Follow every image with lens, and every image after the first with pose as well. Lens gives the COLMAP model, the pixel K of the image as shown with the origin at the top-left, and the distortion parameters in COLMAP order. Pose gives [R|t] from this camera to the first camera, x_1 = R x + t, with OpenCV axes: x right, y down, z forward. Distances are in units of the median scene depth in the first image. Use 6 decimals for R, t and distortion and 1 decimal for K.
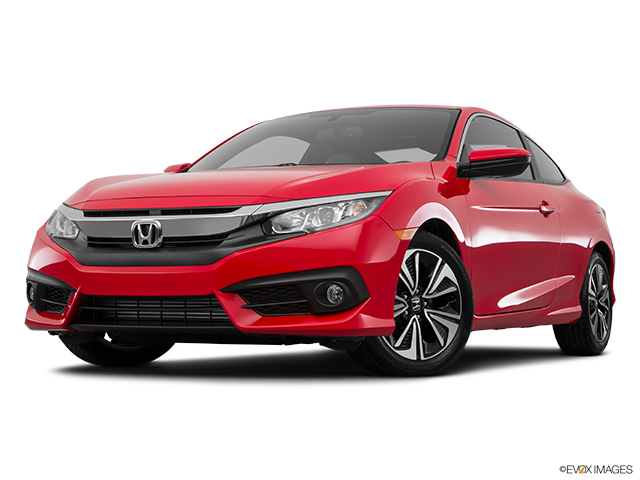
lens RADIAL K [[1284.2, 0, 317.4], [0, 1284.2, 238.1], [0, 0, 1]] dist [0.100364, 0.000000]
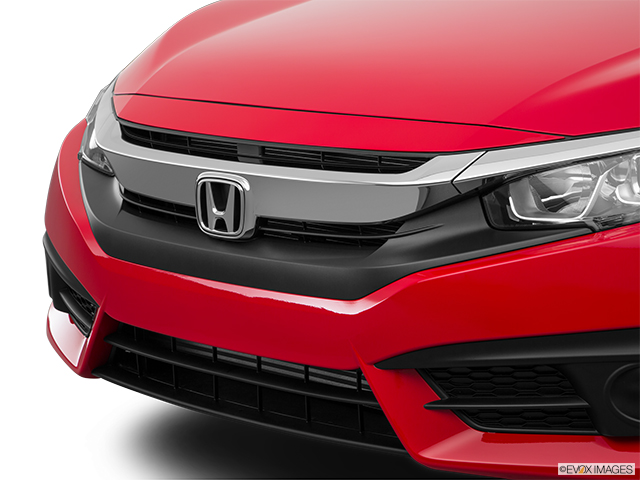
lens RADIAL K [[1781.3, 0, 318.6], [0, 1781.3, 238.0], [0, 0, 1]] dist [0.453660, 0.000000]
pose [[0.955810, 0.040635, -0.291162, 0.067829], [0.018768, 0.979947, 0.198374, -0.105961], [0.293384, -0.195072, 0.935881, 0.436788]]
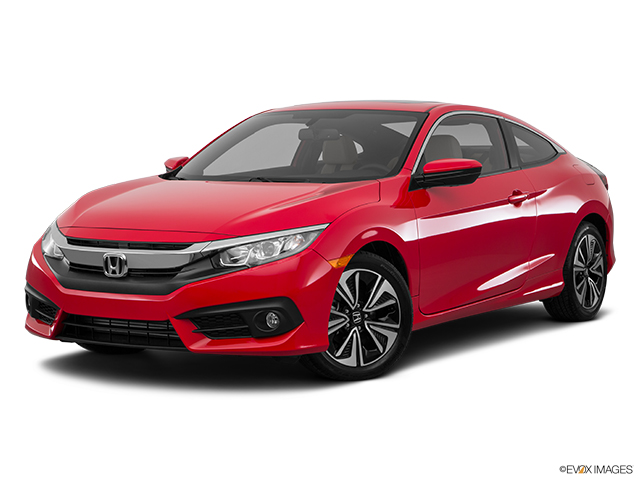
lens RADIAL K [[1417.8, 0, 321.7], [0, 1417.8, 237.7], [0, 0, 1]] dist [0.175650, 0.000000]
pose [[0.995278, -0.001519, -0.097055, 0.172091], [0.012386, 0.993692, 0.111456, -0.163085], [0.096273, -0.112132, 0.989019, -0.243262]]
